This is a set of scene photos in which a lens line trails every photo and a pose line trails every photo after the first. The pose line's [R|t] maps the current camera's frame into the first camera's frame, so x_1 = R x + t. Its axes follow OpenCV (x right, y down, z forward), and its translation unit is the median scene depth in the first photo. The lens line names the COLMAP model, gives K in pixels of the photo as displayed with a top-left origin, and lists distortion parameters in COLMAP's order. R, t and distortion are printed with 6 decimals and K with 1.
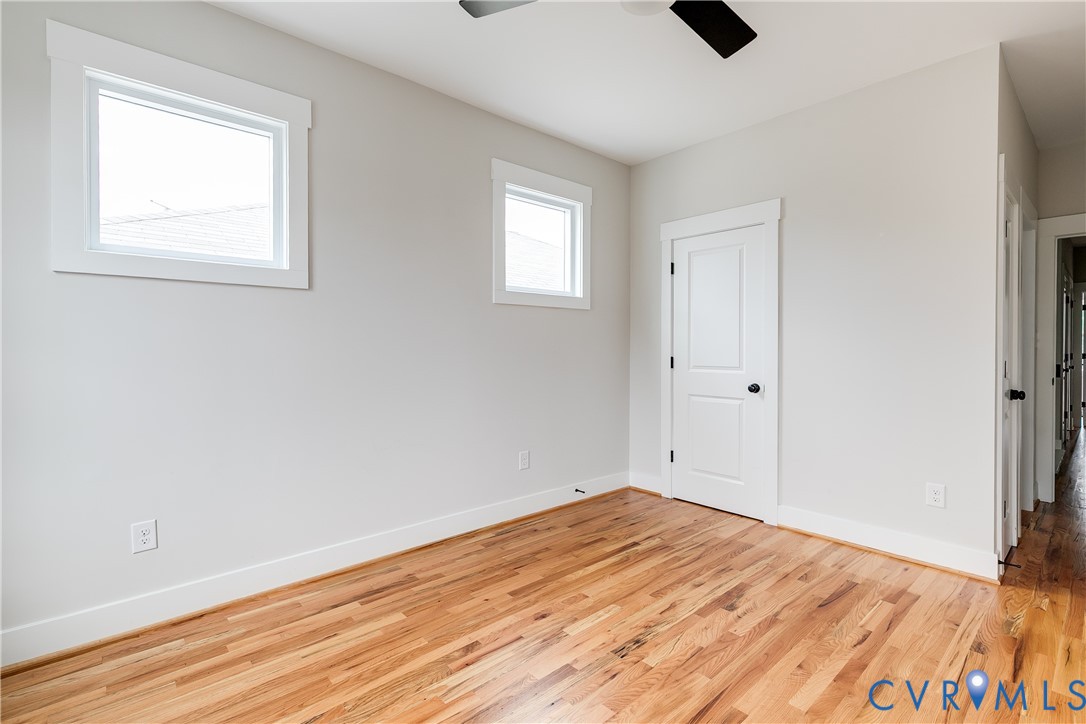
lens RADIAL K [[499.2, 0, 540.5], [0, 499.2, 362.2], [0, 0, 1]] dist [0.000527, -0.000076]
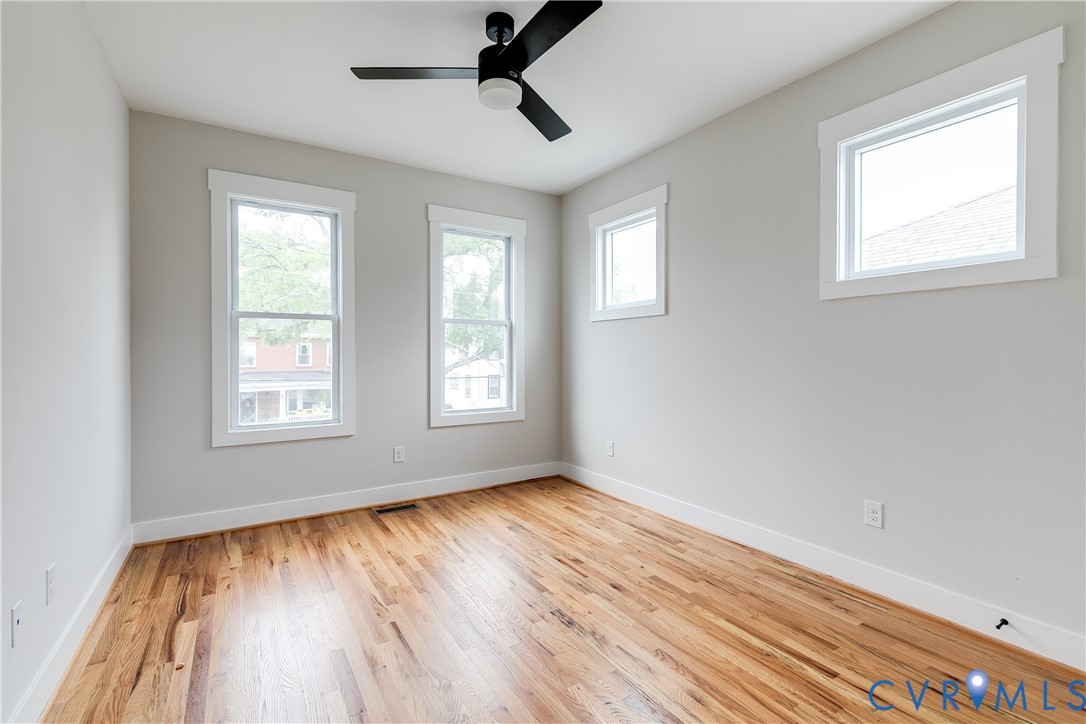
lens RADIAL K [[499.2, 0, 540.5], [0, 499.2, 362.2], [0, 0, 1]] dist [0.000527, -0.000076]
pose [[-0.165447, 0.023482, -0.985939, 1.017216], [-0.029483, 0.999152, 0.028744, -0.038505], [0.985778, 0.033824, -0.164614, 0.869406]]
